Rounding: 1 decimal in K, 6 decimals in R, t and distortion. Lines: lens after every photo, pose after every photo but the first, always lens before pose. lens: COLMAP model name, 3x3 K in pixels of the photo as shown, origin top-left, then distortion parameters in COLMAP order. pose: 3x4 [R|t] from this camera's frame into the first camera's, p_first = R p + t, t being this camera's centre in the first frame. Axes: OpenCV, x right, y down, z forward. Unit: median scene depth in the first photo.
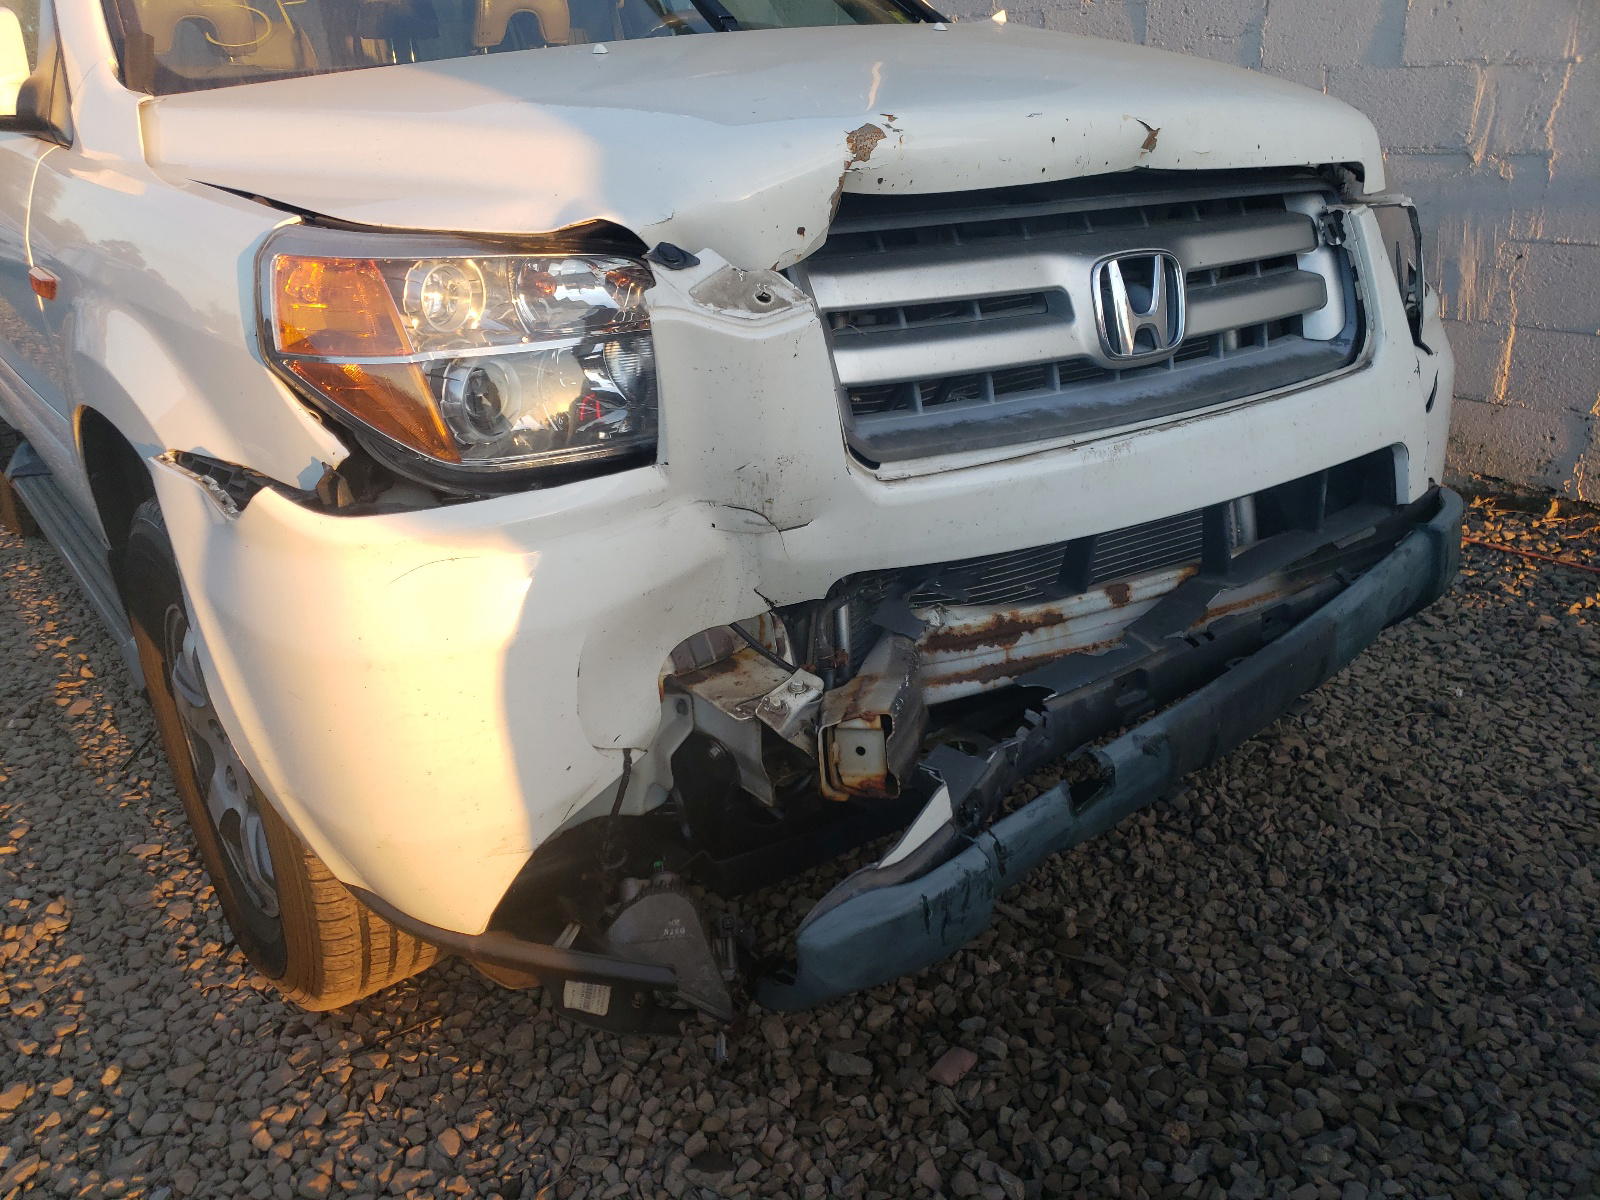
lens RADIAL K [[1227.0, 0, 800.0], [0, 1227.0, 600.0], [0, 0, 1]] dist [0.048602, -0.138227]
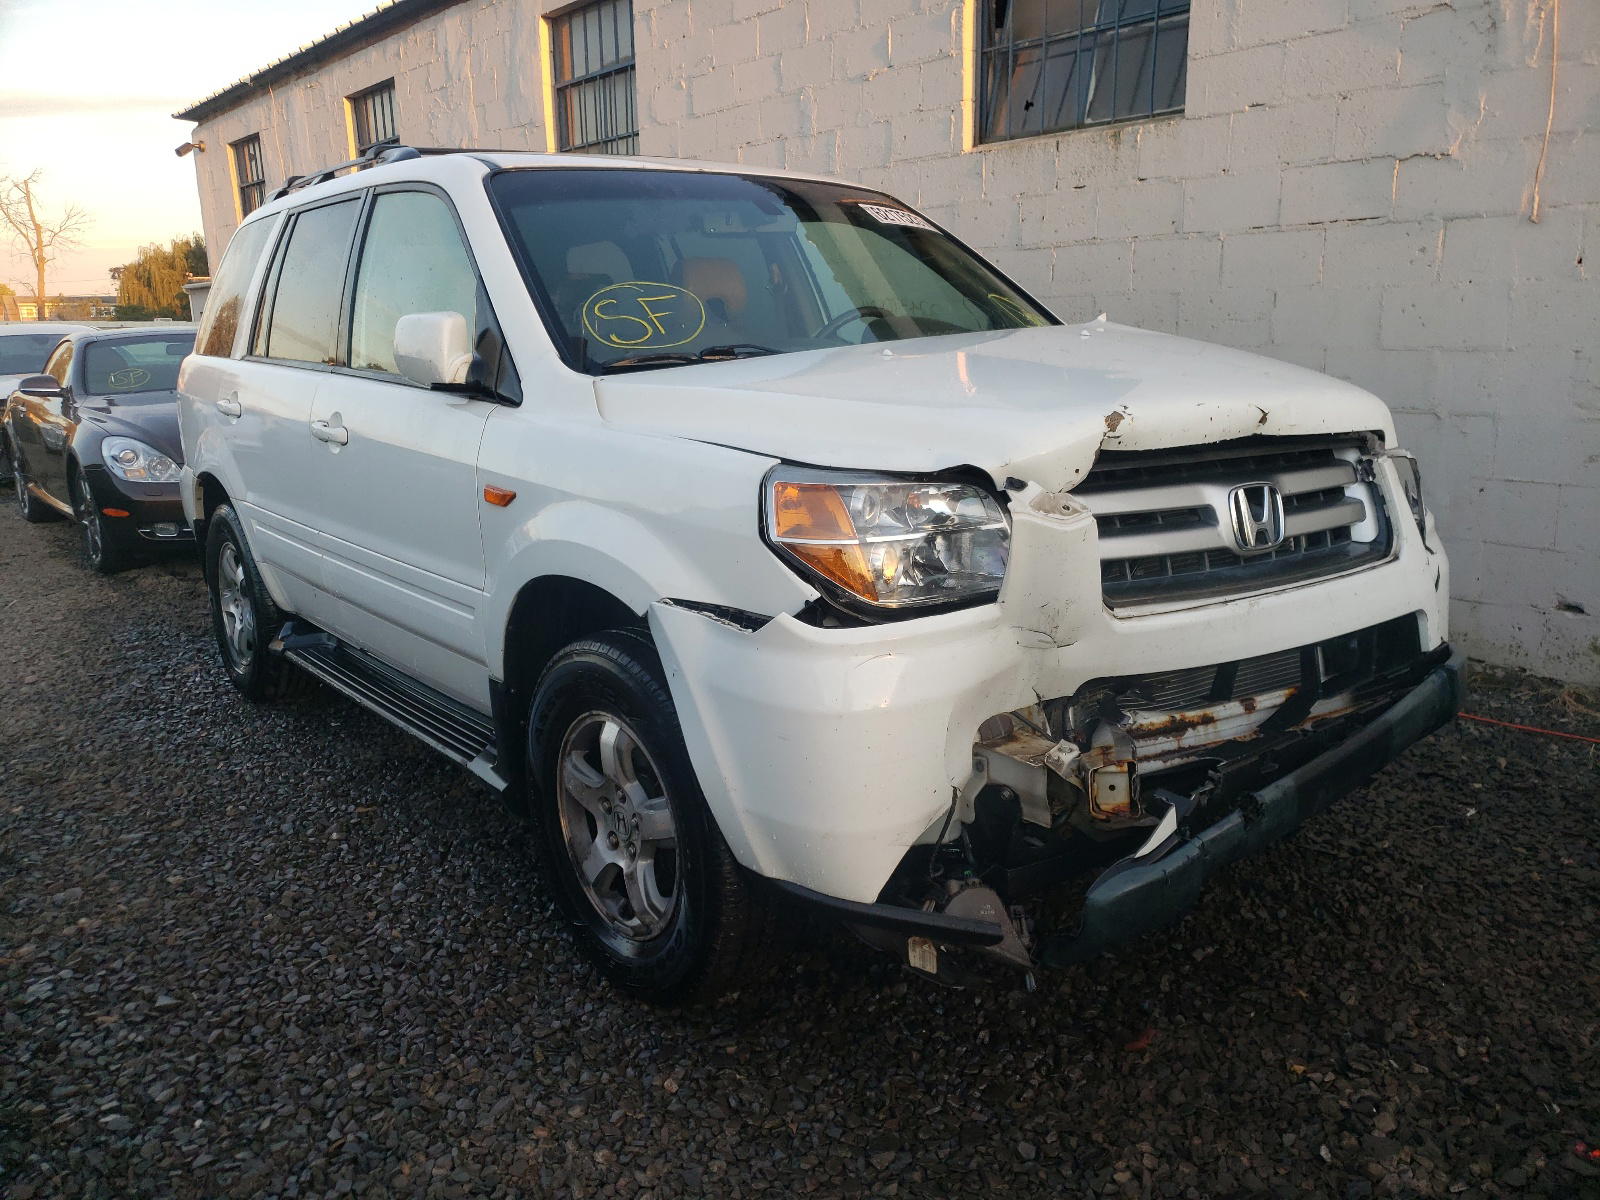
lens RADIAL K [[1227.0, 0, 800.0], [0, 1227.0, 600.0], [0, 0, 1]] dist [0.048602, -0.138227]
pose [[0.999784, 0.009086, 0.018693, -0.324608], [-0.005635, 0.984198, -0.176980, 0.142114], [-0.020005, 0.176837, 0.984037, -0.502052]]
